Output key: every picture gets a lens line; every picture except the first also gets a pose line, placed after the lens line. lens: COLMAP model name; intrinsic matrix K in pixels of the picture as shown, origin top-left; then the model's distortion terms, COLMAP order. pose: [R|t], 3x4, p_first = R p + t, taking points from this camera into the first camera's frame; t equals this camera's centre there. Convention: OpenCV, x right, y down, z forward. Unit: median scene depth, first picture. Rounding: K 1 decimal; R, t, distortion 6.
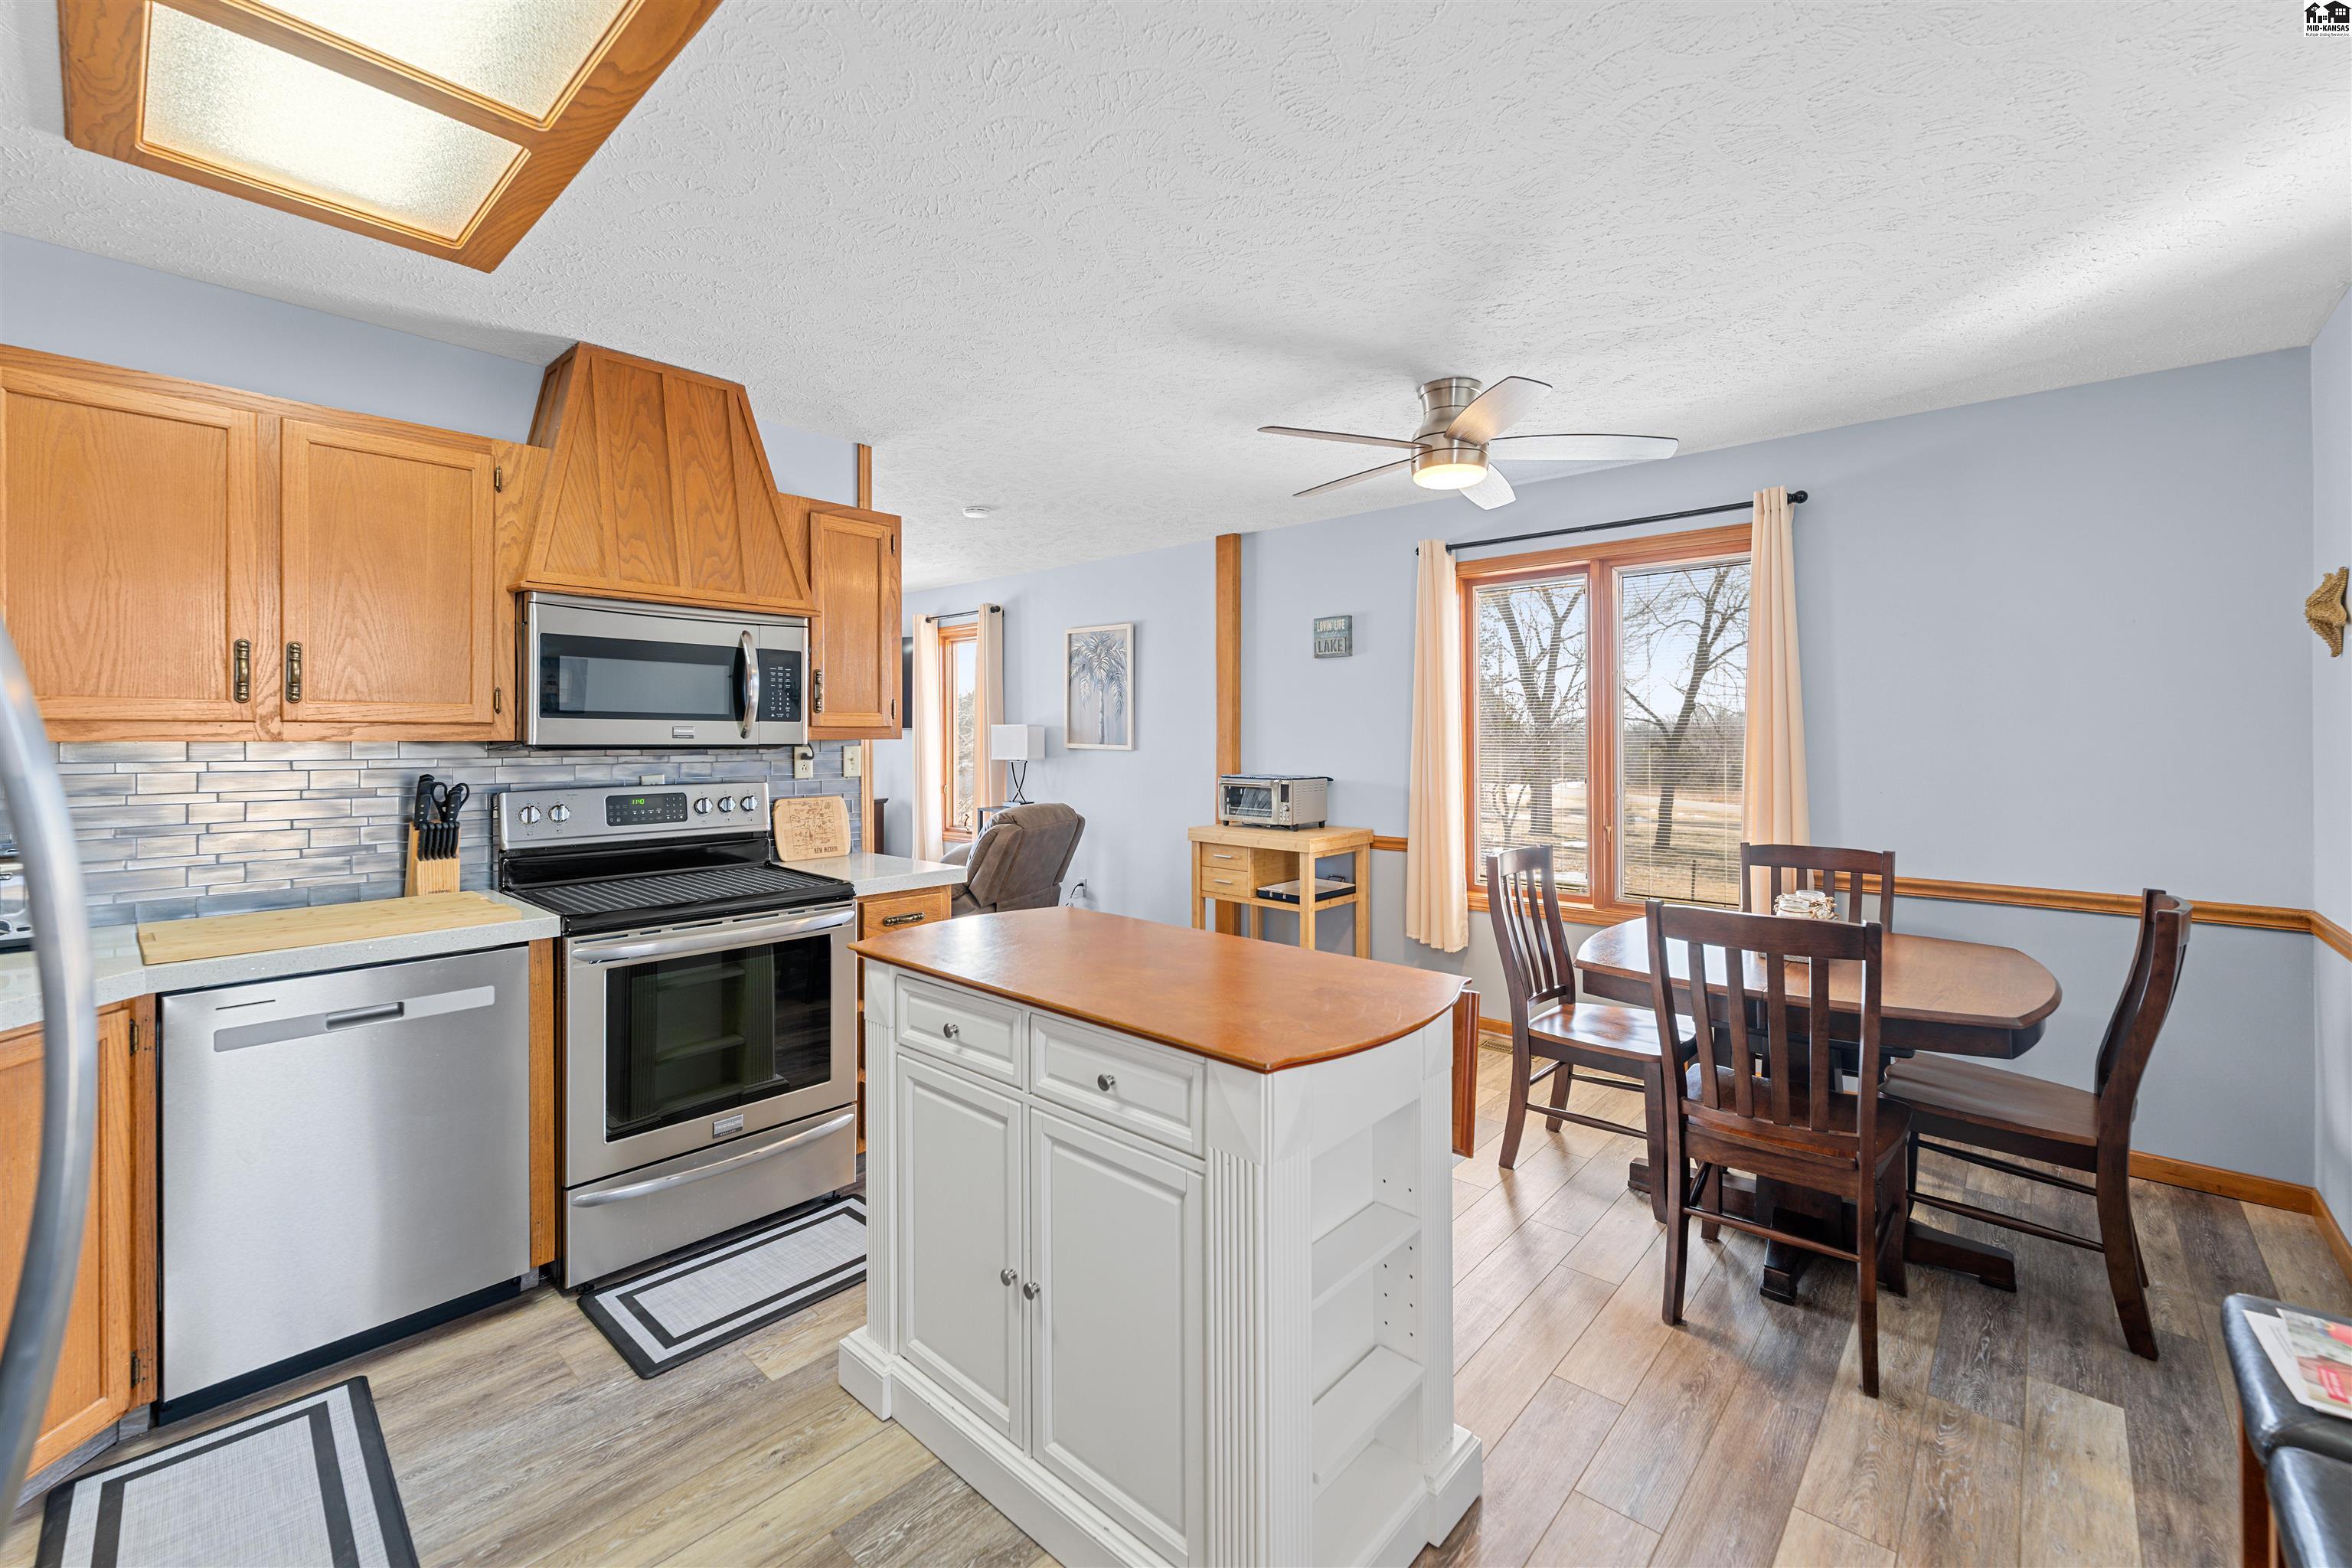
lens RADIAL K [[961.2, 0, 1178.3], [0, 961.2, 723.6], [0, 0, 1]] dist [-0.004473, 0.001158]
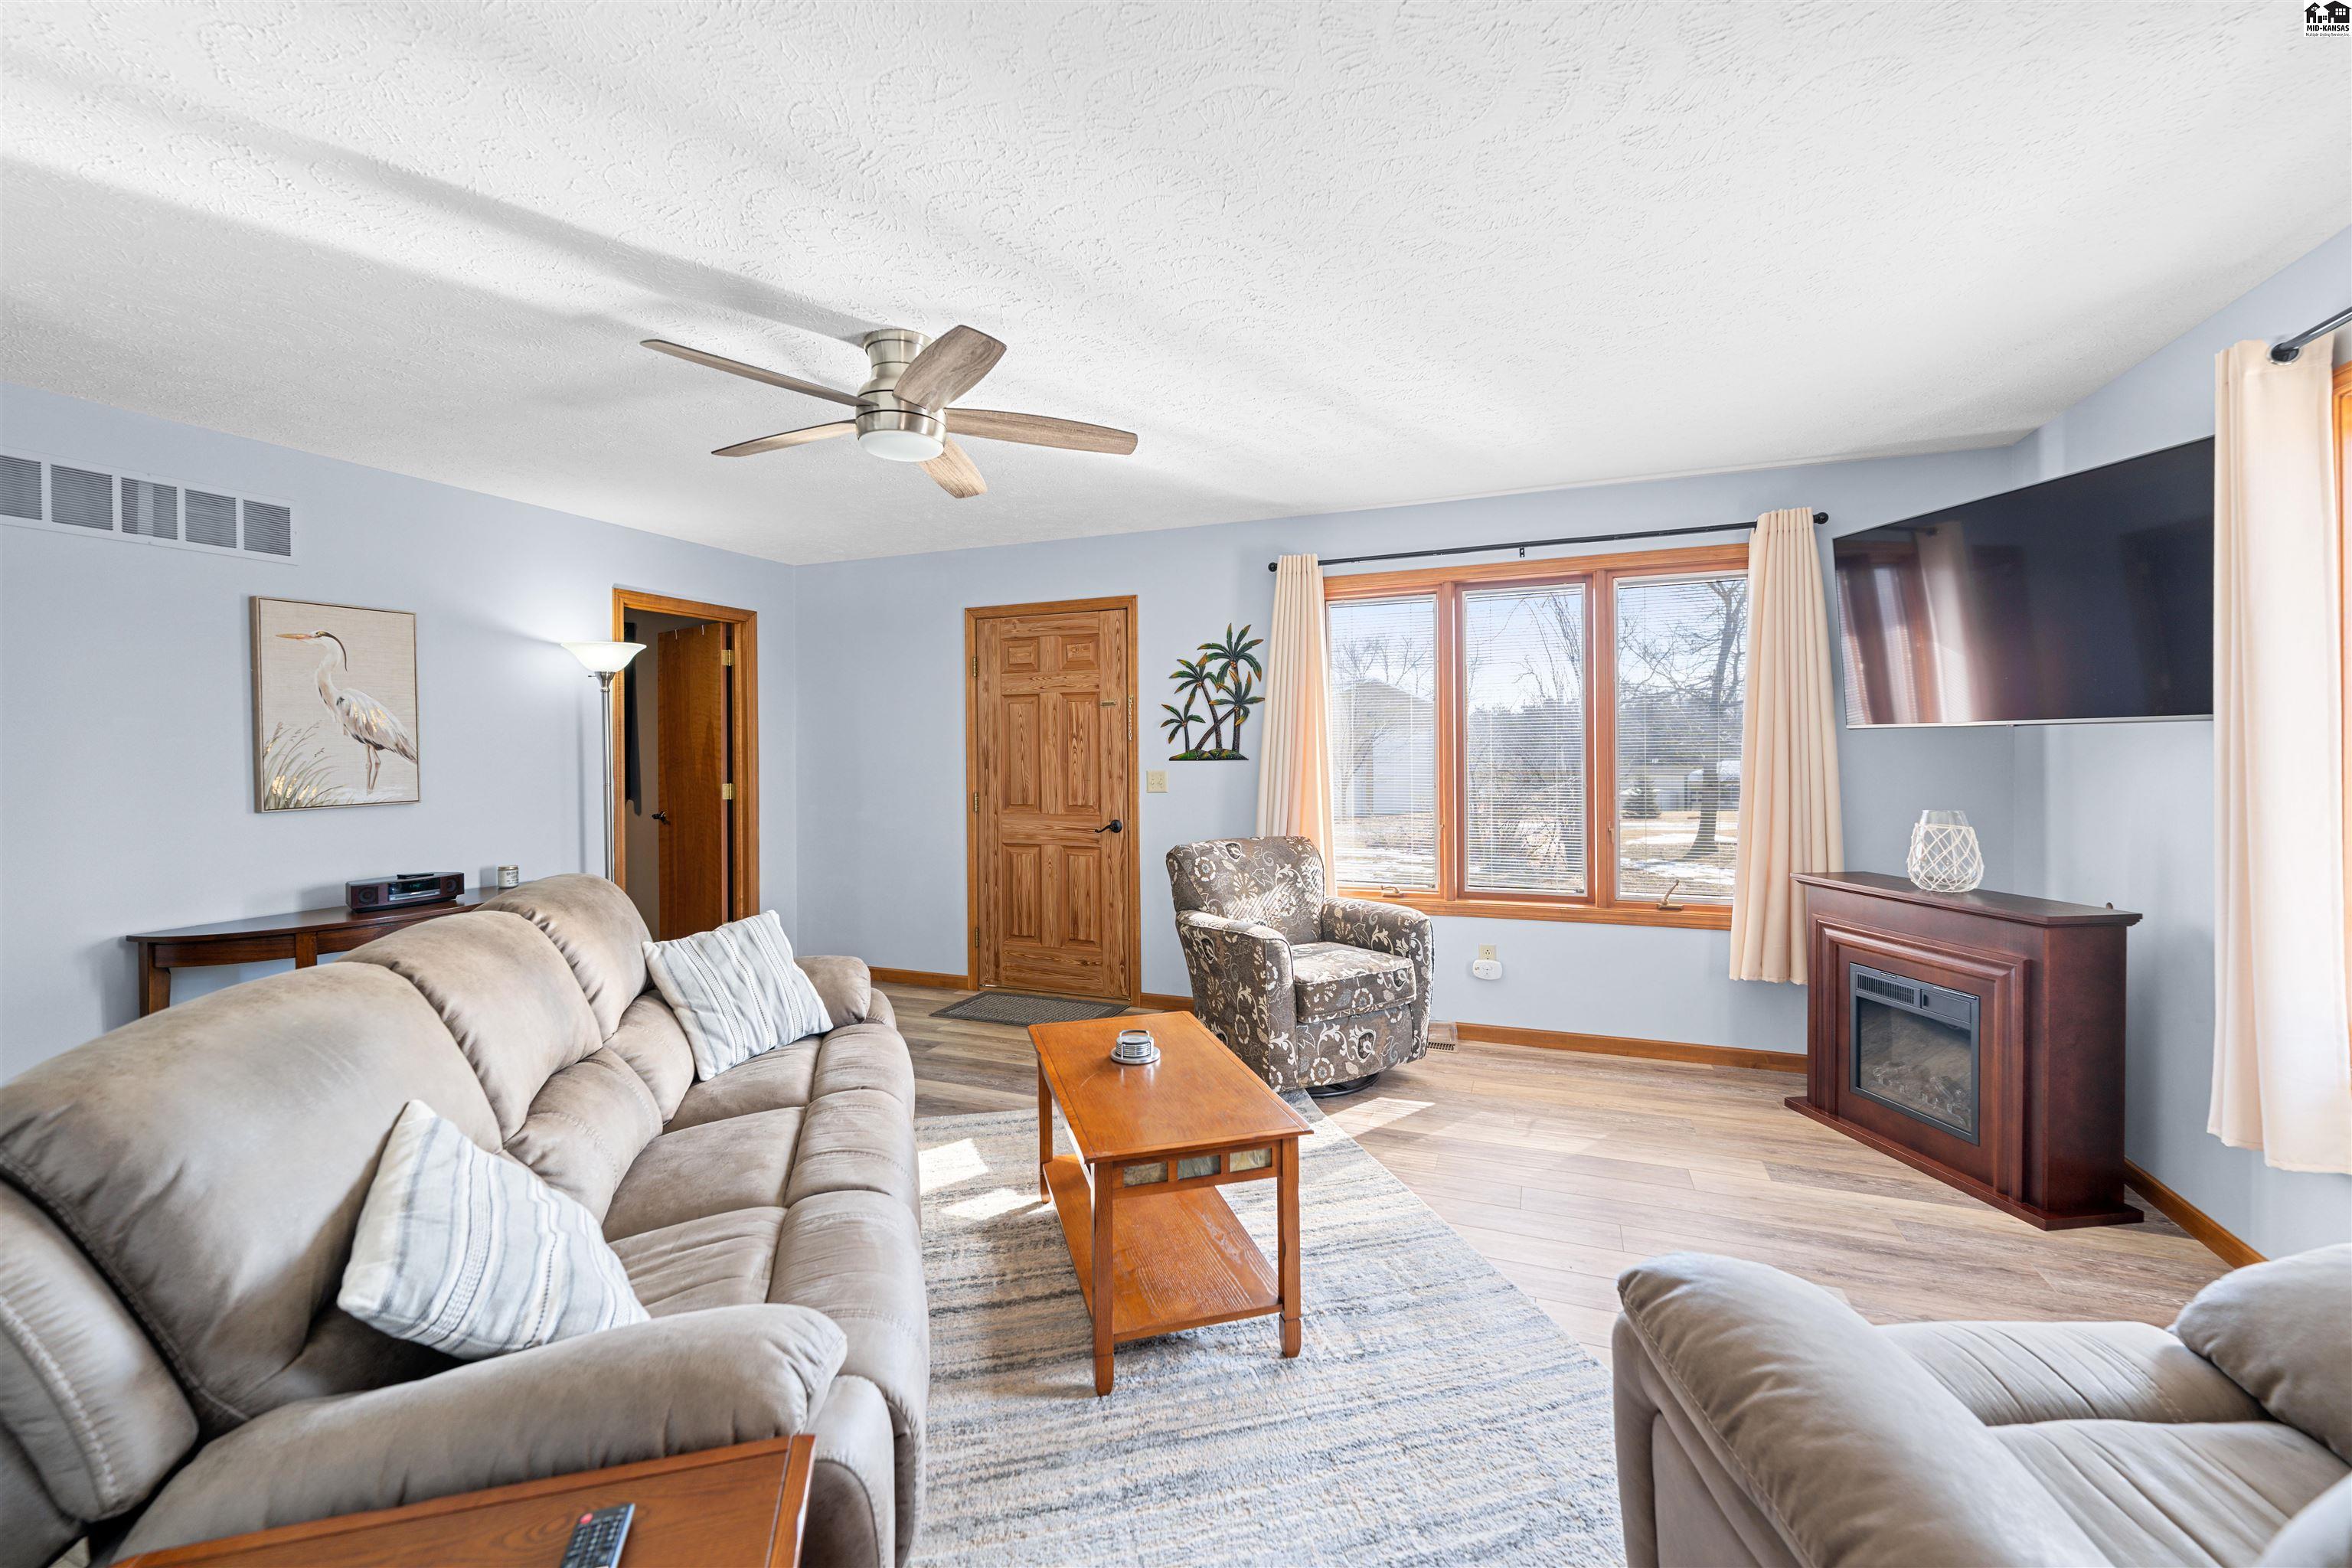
lens RADIAL K [[961.2, 0, 1180.1], [0, 961.2, 762.3], [0, 0, 1]] dist [-0.004473, 0.001158]
pose [[0.354666, 0.007974, -0.934959, -0.243114], [0.020955, 0.999645, 0.016475, 0.019782], [0.934758, -0.025435, 0.354373, 1.360545]]
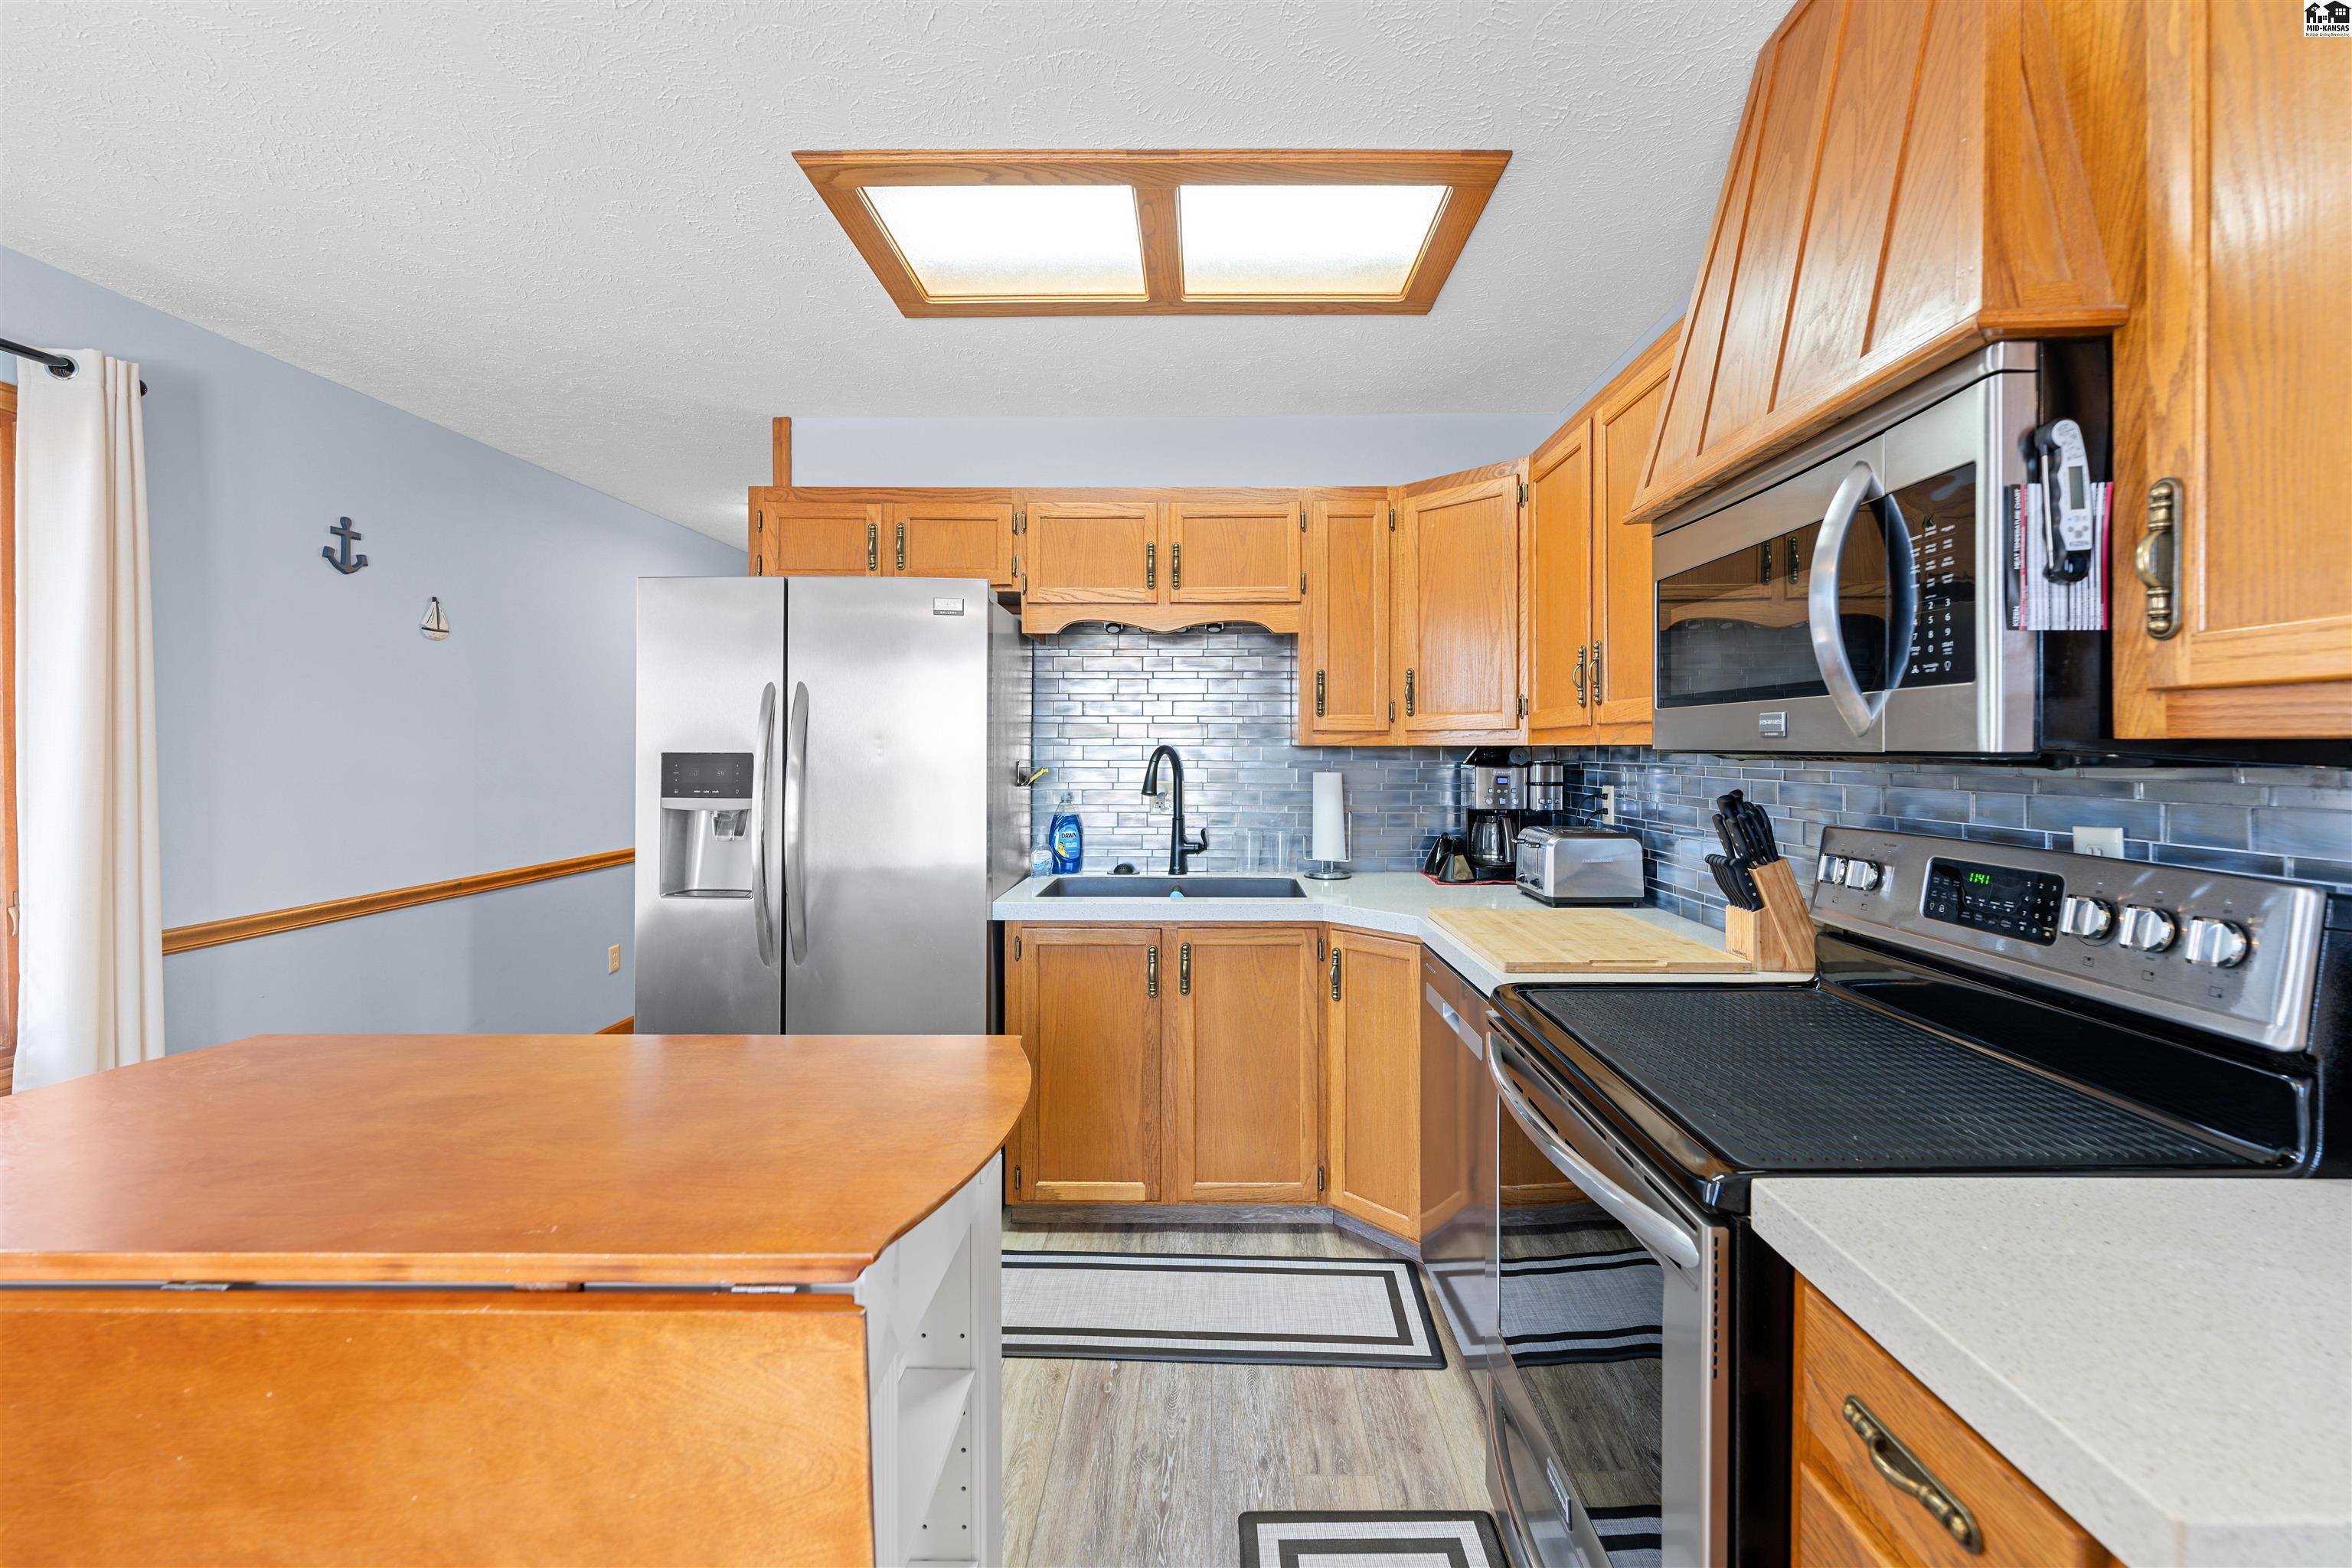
lens RADIAL K [[961.2, 0, 1208.9], [0, 961.2, 757.6], [0, 0, 1]] dist [-0.004473, 0.001158]
pose [[-0.745744, 0.003231, -0.666225, 0.008641], [0.005996, 0.999980, -0.001862, 0.022278], [0.666205, -0.005383, -0.745749, 1.059435]]
